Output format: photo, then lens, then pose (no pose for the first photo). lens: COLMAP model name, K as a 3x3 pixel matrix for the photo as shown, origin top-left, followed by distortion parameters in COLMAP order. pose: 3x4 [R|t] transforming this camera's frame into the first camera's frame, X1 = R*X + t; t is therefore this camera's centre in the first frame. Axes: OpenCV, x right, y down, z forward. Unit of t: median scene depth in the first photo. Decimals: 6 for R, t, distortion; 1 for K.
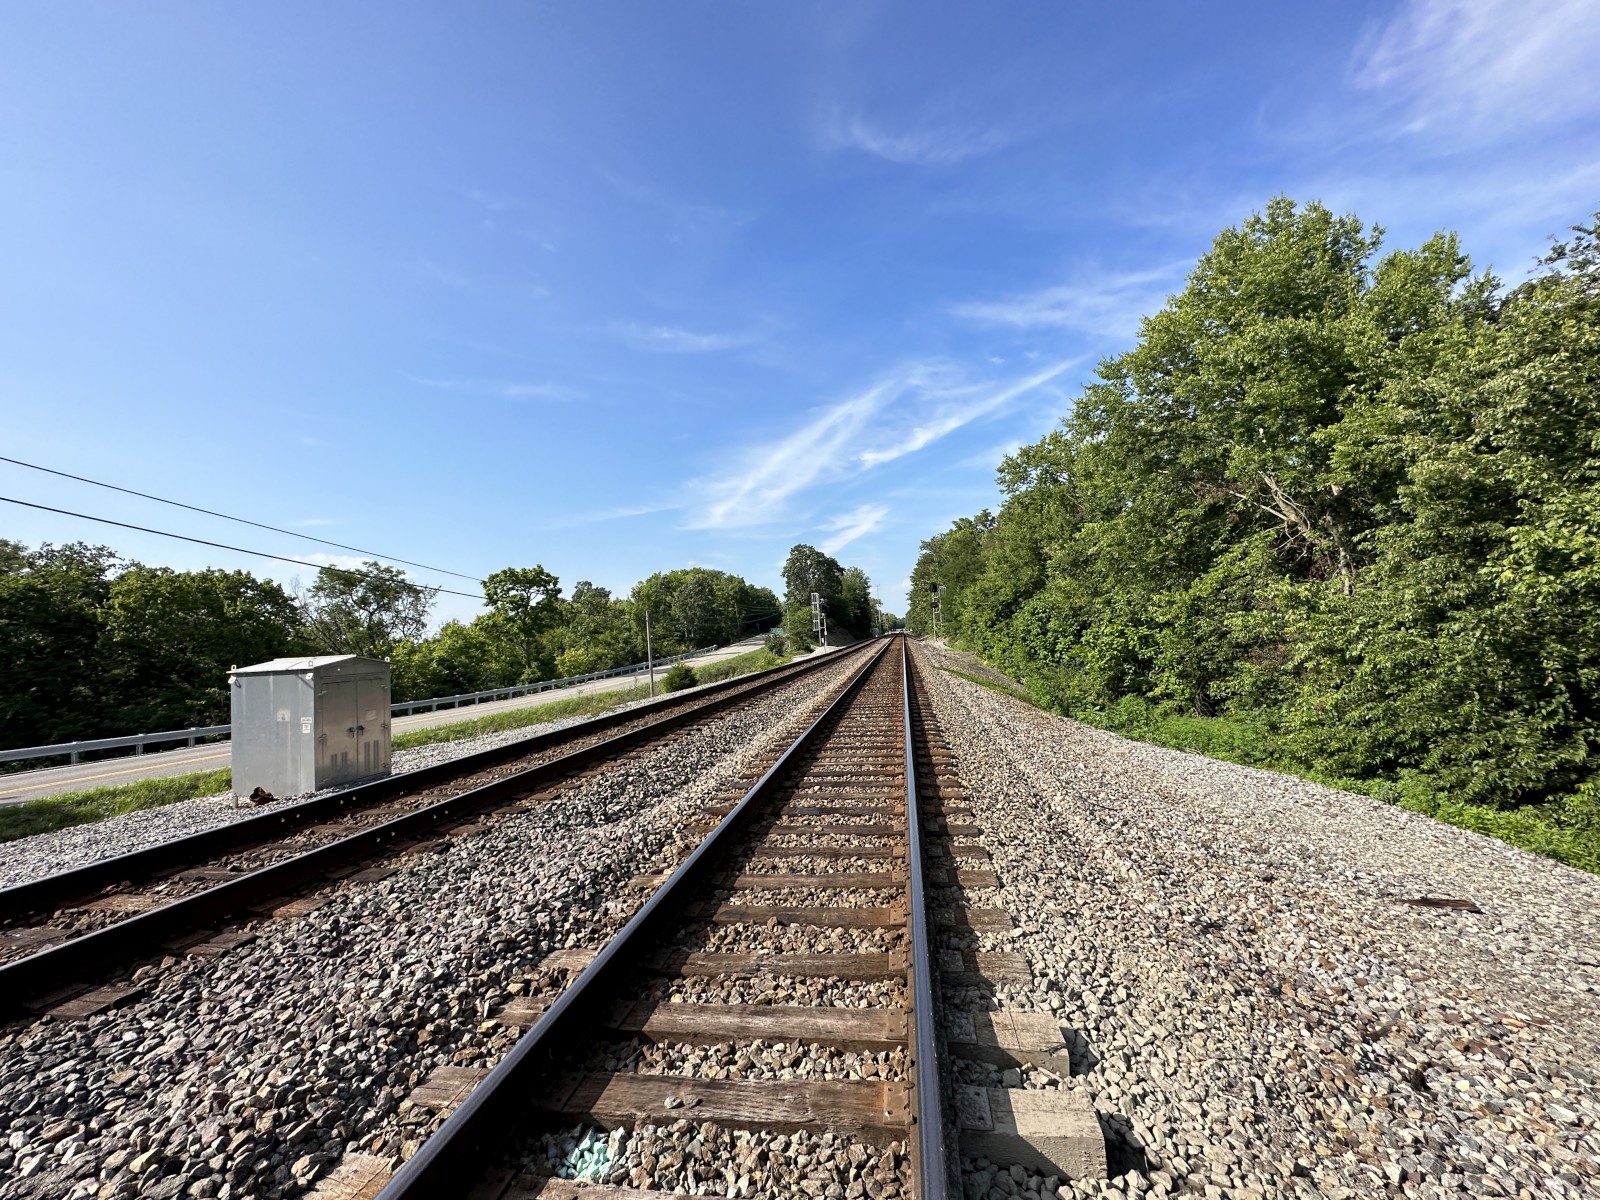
lens RADIAL K [[642.8, 0, 802.5], [0, 642.8, 598.1], [0, 0, 1]] dist [0.002352, 0.000325]
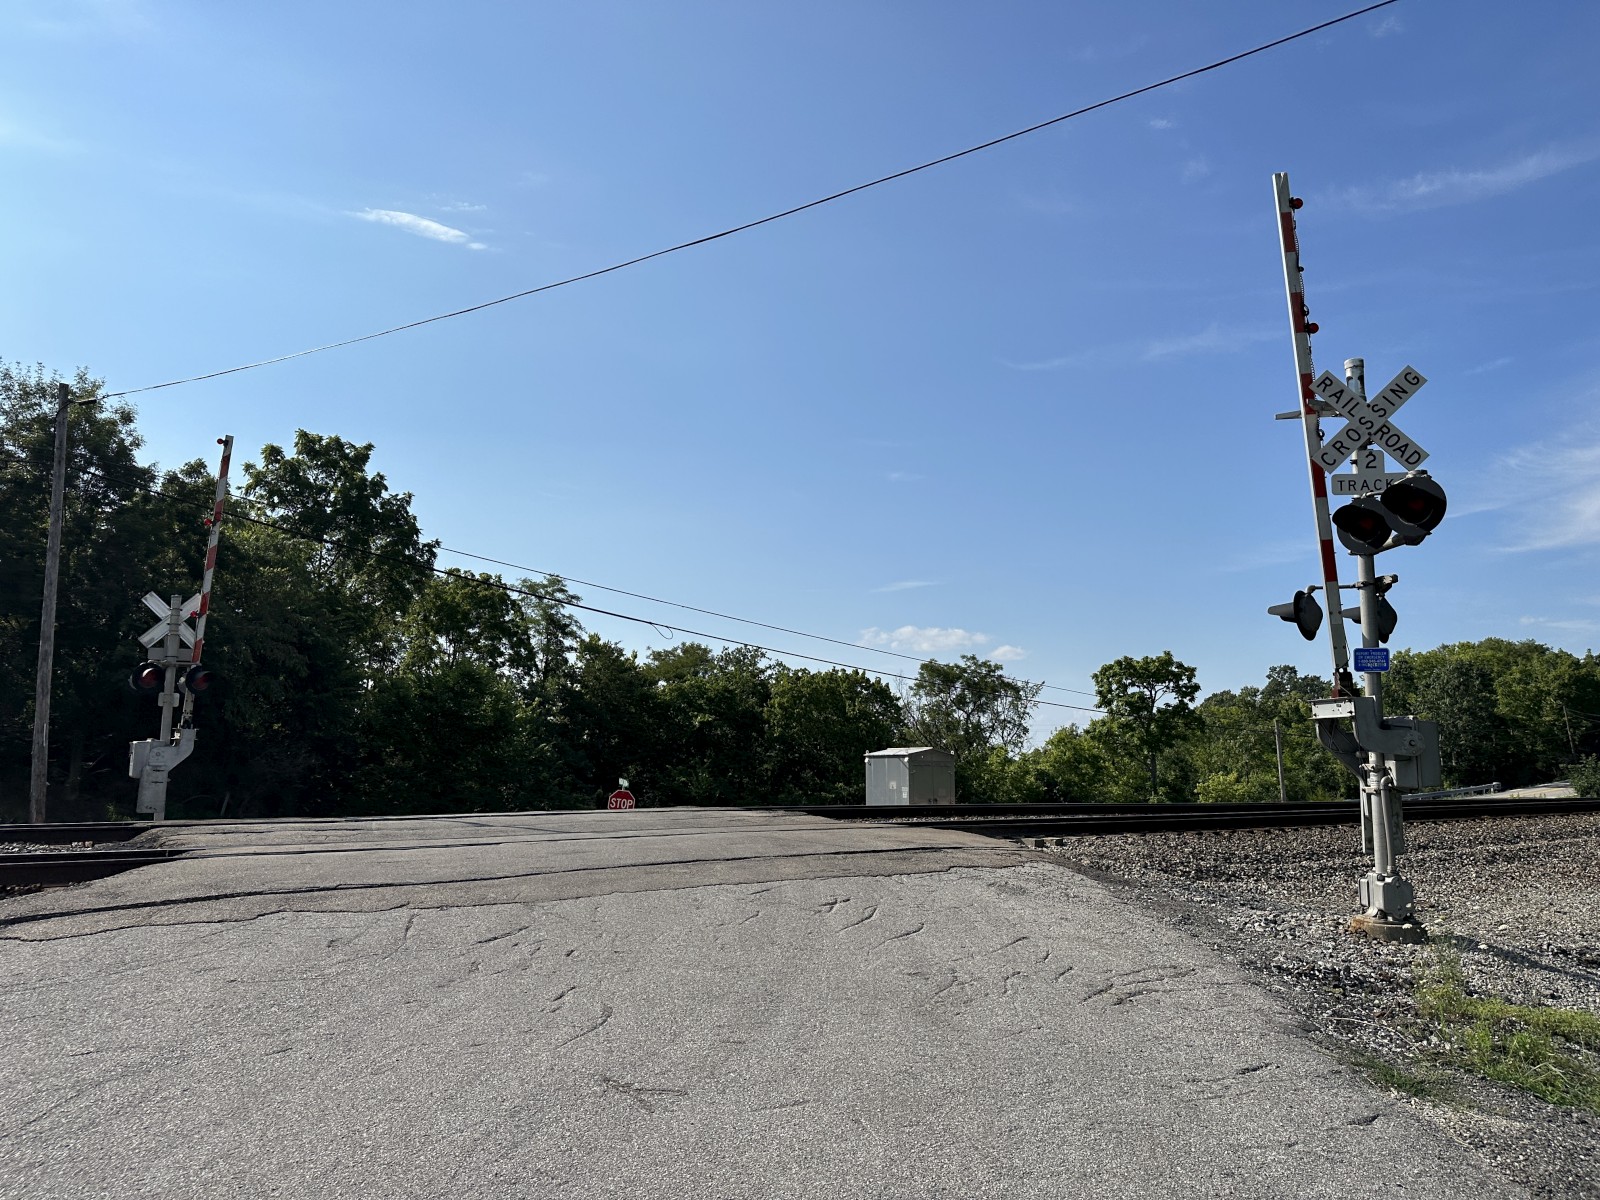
lens RADIAL K [[1125.3, 0, 770.3], [0, 1125.3, 614.3], [0, 0, 1]] dist [0.012695, -0.041262]
pose [[0.709557, -0.042942, -0.703338, 0.228178], [-0.004402, 0.997852, -0.065365, -0.012088], [0.704634, 0.049476, 0.707844, -0.288105]]
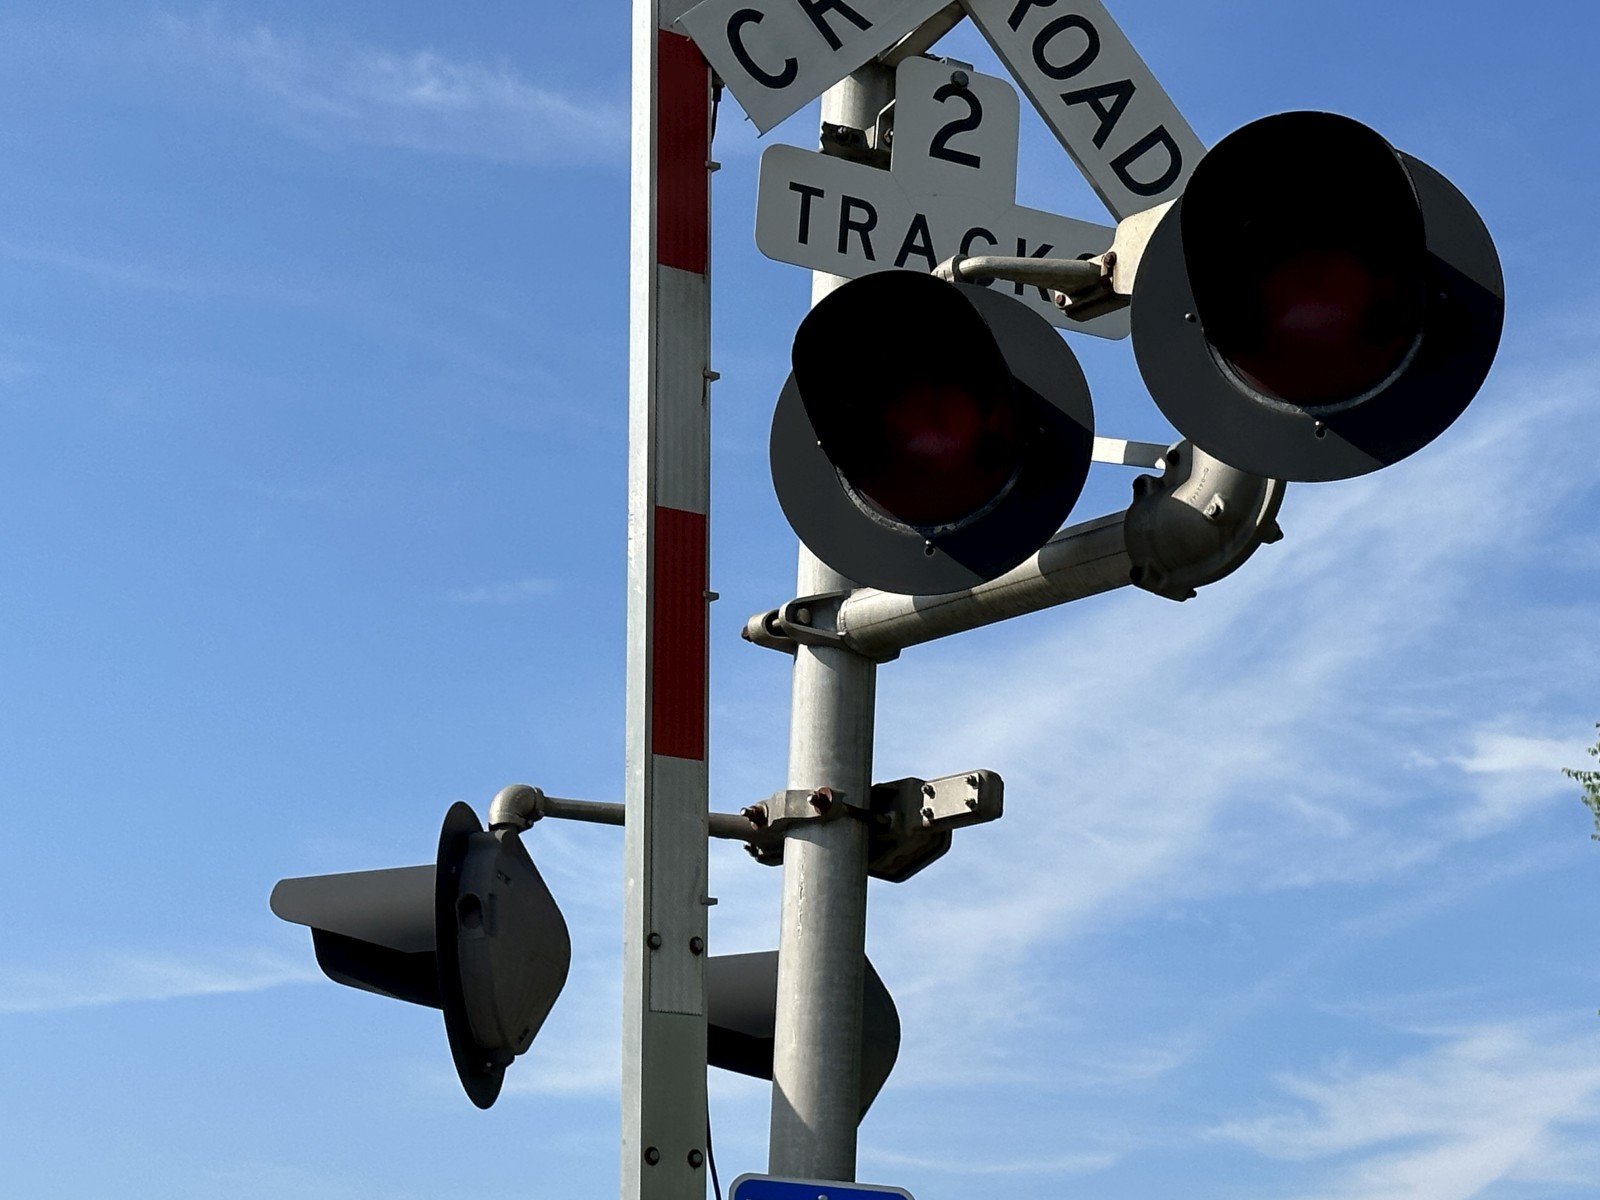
lens RADIAL K [[3477.6, 0, 805.9], [0, 3477.6, 605.6], [0, 0, 1]] dist [0.077531, 0.000000]
pose [[0.992852, 0.053781, -0.106551, 0.160852], [-0.078992, 0.965325, -0.248811, -0.009791], [0.089475, 0.255450, 0.962673, -0.152708]]
